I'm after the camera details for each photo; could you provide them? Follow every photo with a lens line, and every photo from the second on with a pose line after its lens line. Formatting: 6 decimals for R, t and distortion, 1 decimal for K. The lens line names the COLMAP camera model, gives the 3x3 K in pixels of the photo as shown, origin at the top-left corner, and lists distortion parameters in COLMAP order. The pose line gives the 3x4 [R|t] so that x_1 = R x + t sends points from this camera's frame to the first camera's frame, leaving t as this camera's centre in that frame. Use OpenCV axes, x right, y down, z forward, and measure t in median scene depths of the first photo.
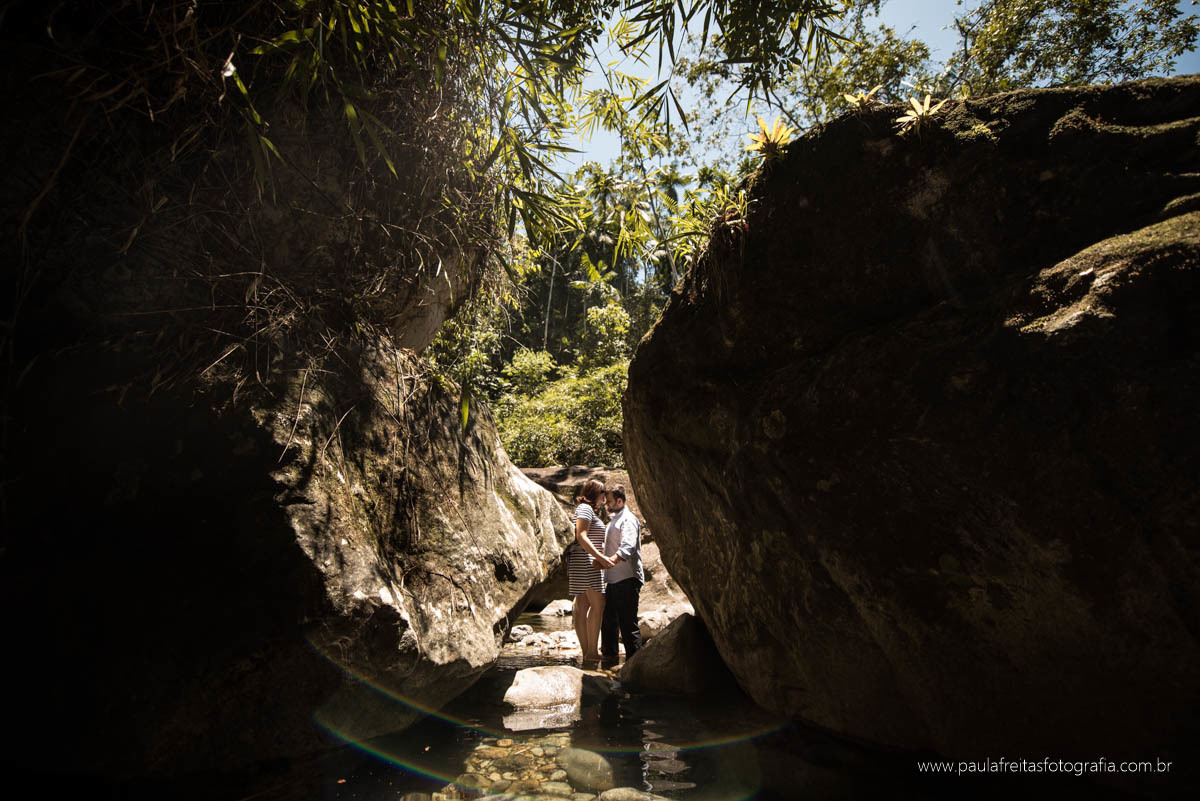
lens RADIAL K [[486.0, 0, 597.3], [0, 486.0, 384.1], [0, 0, 1]] dist [-0.002641, -0.000061]
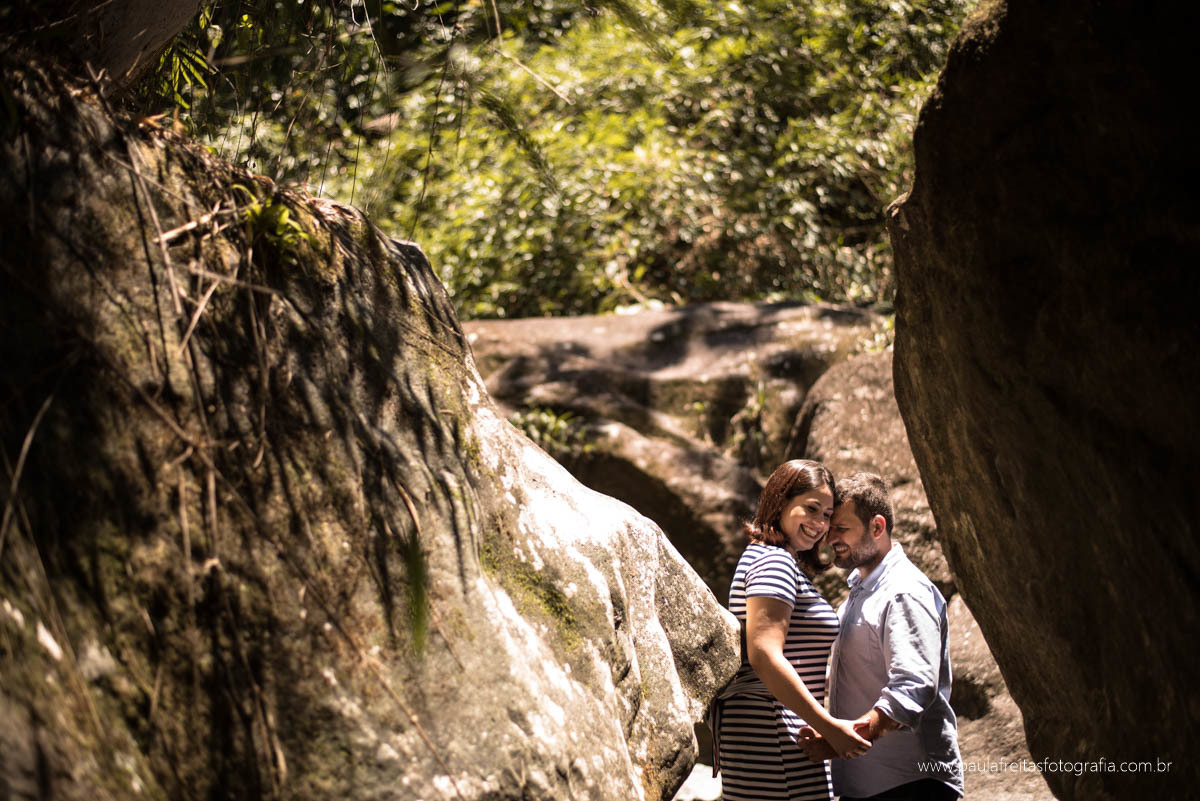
lens RADIAL K [[1767.7, 0, 600.0], [0, 1767.7, 400.5], [0, 0, 1]] dist [-0.086106, -0.026239]
pose [[0.994056, -0.028591, -0.105049, -0.015812], [0.052033, 0.972330, 0.227744, -0.126569], [0.095631, -0.231857, 0.968038, -0.043755]]
